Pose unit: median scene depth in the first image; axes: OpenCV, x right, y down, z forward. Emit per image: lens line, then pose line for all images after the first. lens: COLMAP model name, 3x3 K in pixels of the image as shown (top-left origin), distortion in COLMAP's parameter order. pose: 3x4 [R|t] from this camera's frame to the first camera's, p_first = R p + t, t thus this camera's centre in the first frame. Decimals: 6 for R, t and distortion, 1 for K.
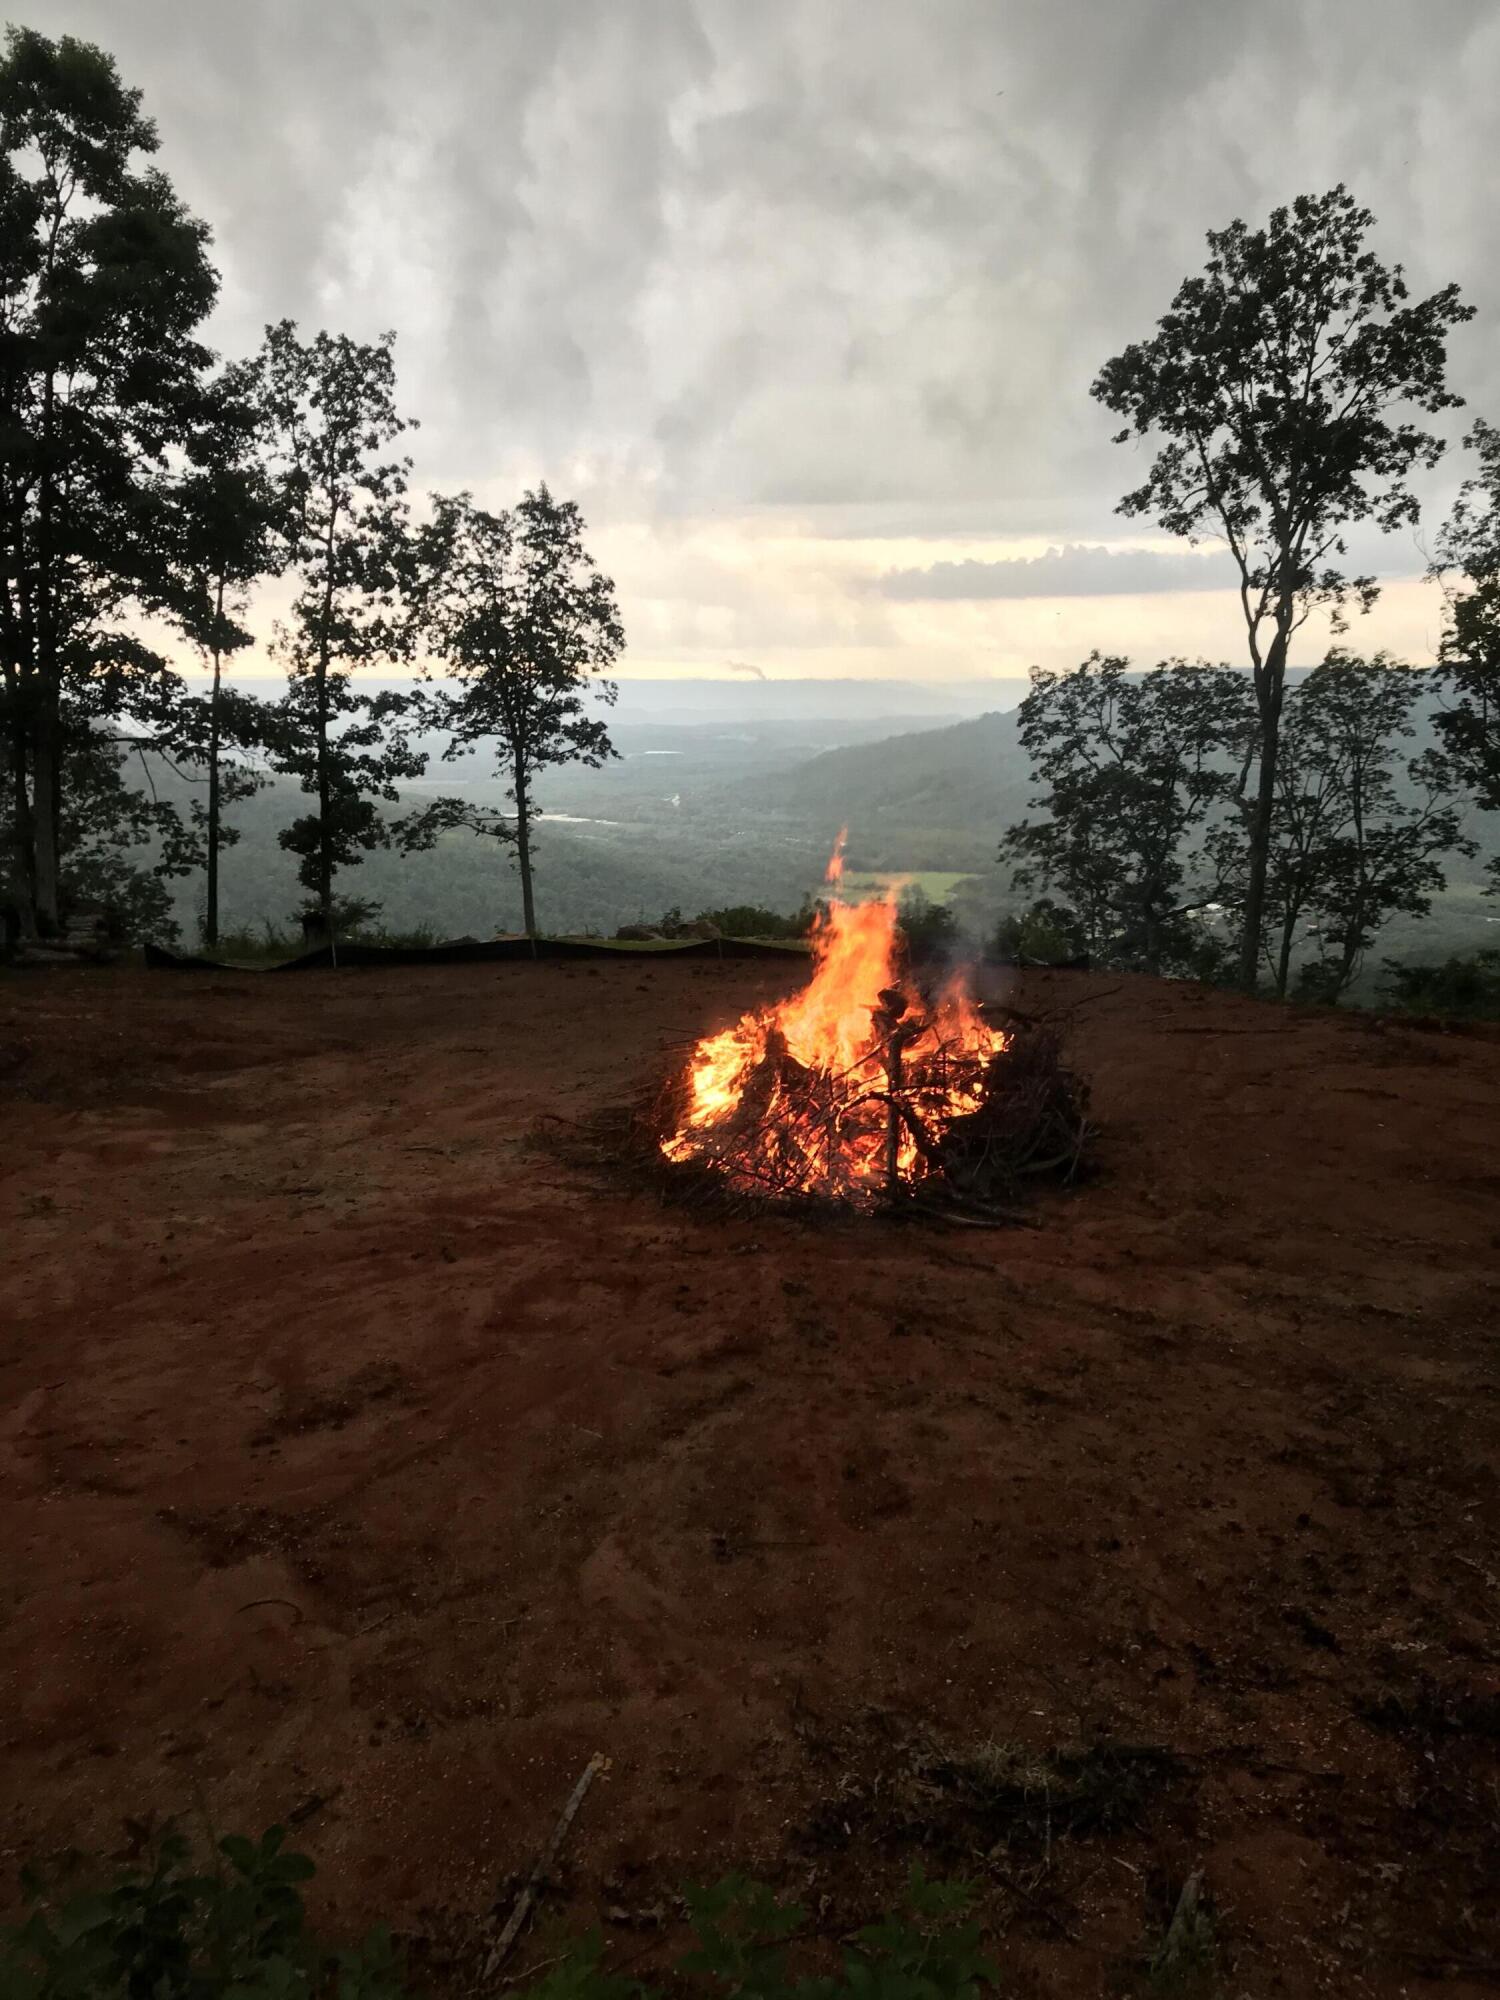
lens RADIAL K [[1632.6, 0, 750.0], [0, 1632.6, 1000.0], [0, 0, 1]] dist [-0.000392, -0.000052]
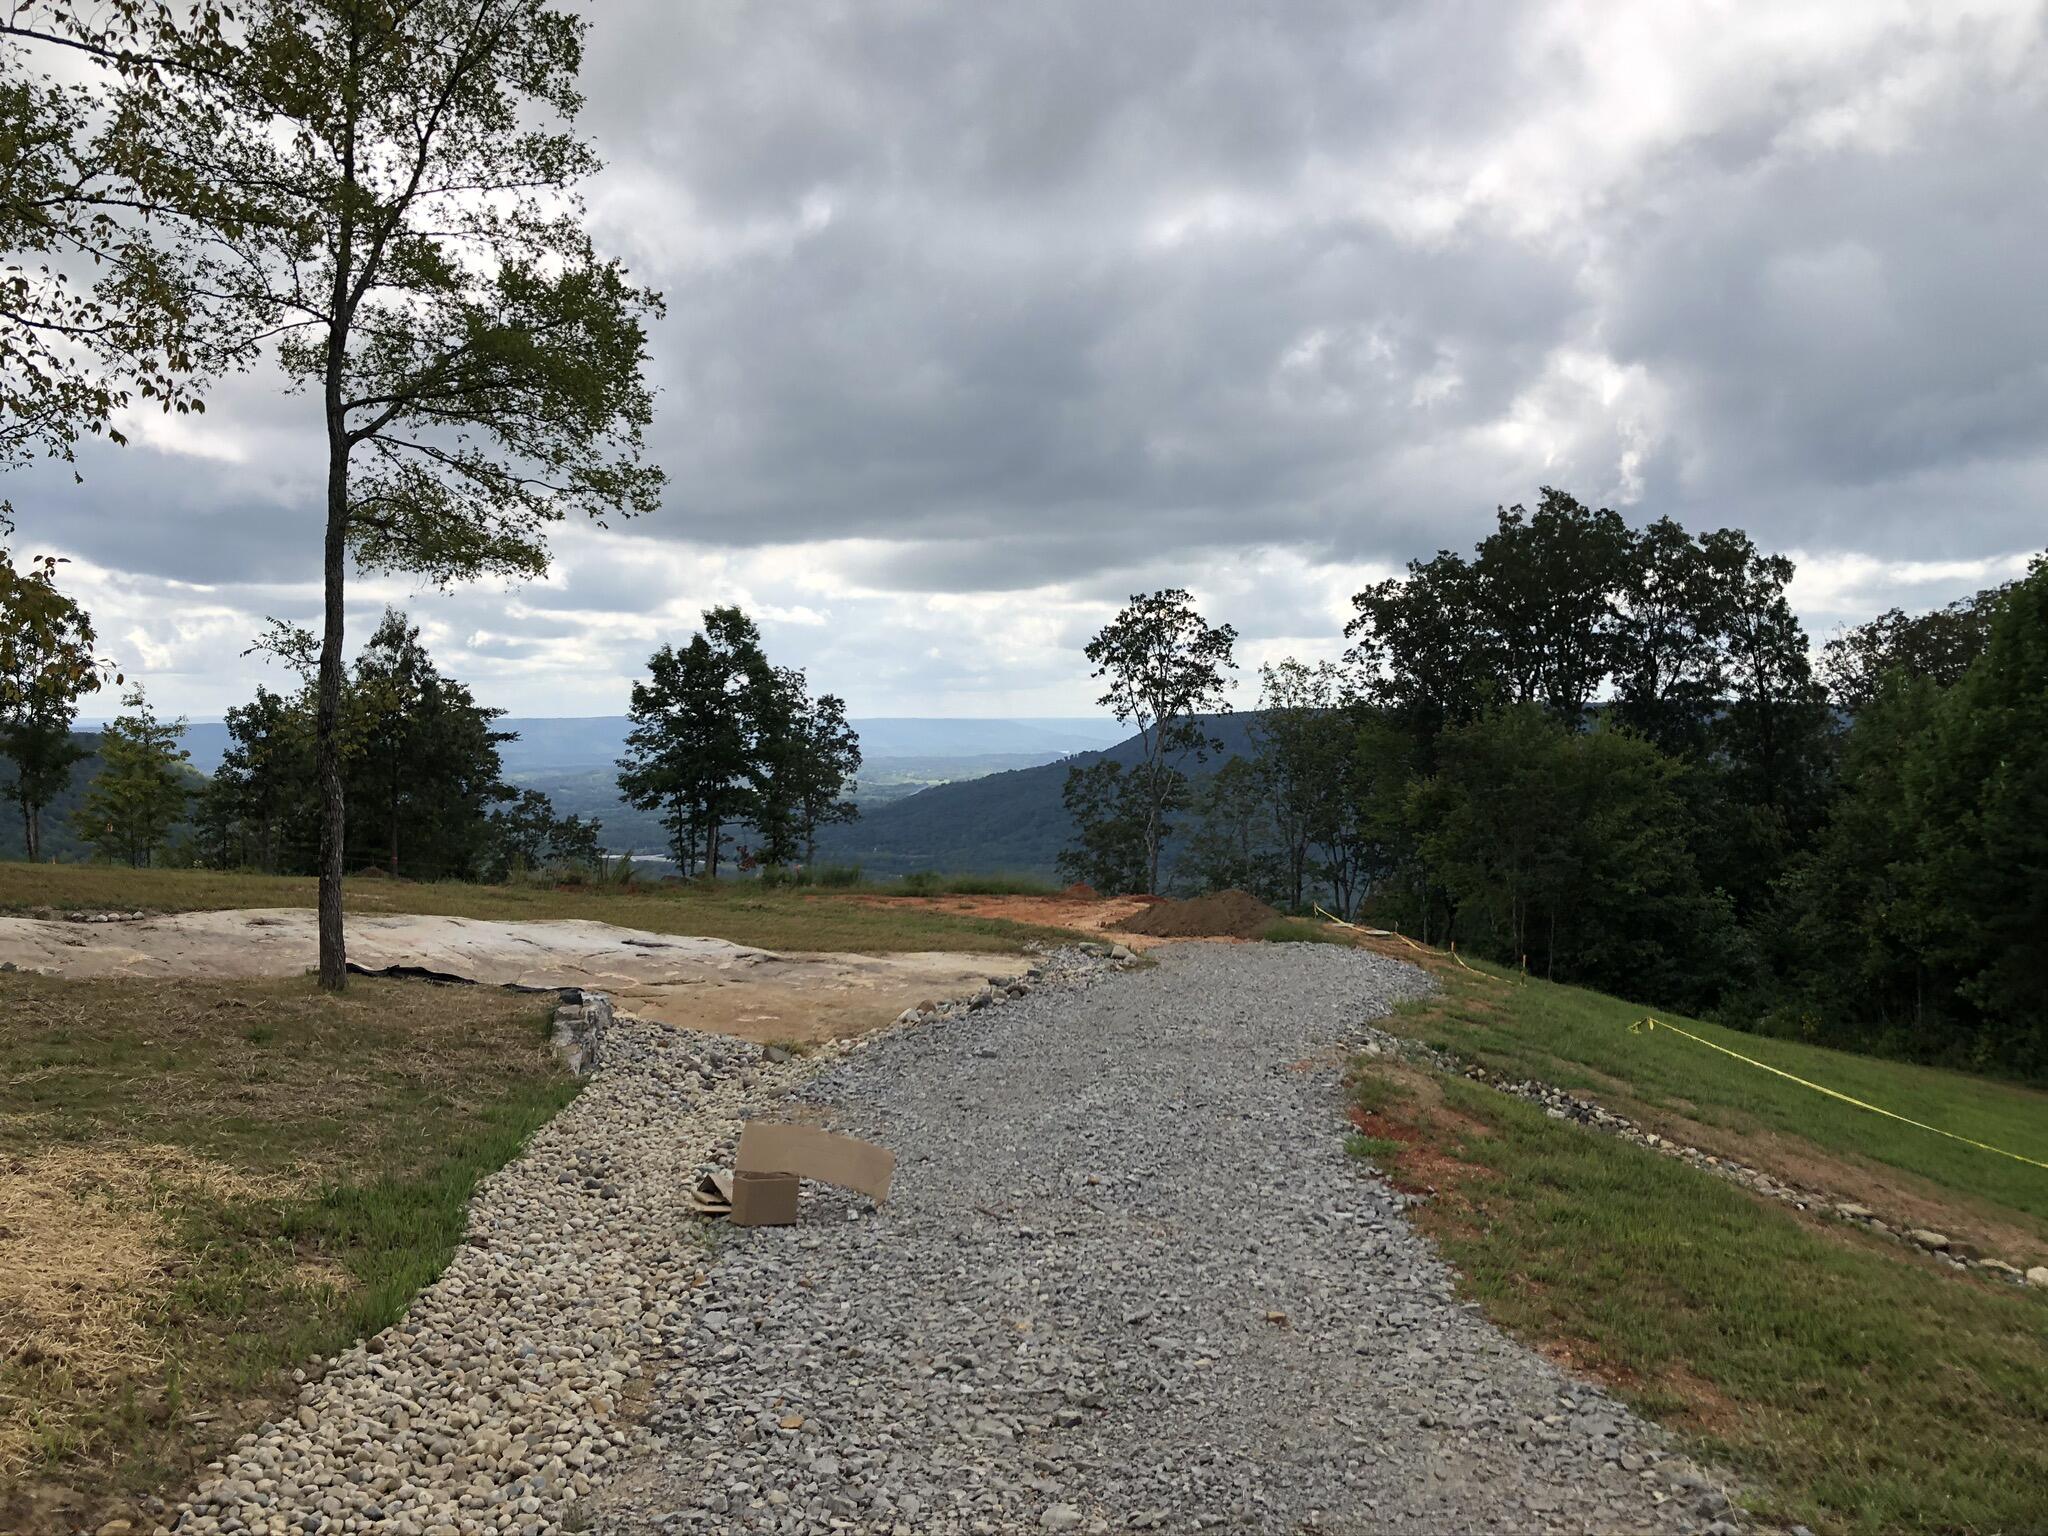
lens RADIAL K [[1682.4, 0, 1024.0], [0, 1682.4, 768.0], [0, 0, 1]] dist [0.044616, -0.085548]
pose [[0.995228, -0.004016, 0.097493, -0.078331], [0.018883, 0.988191, -0.152059, 0.105973], [-0.095731, 0.153174, 0.983551, -1.048971]]
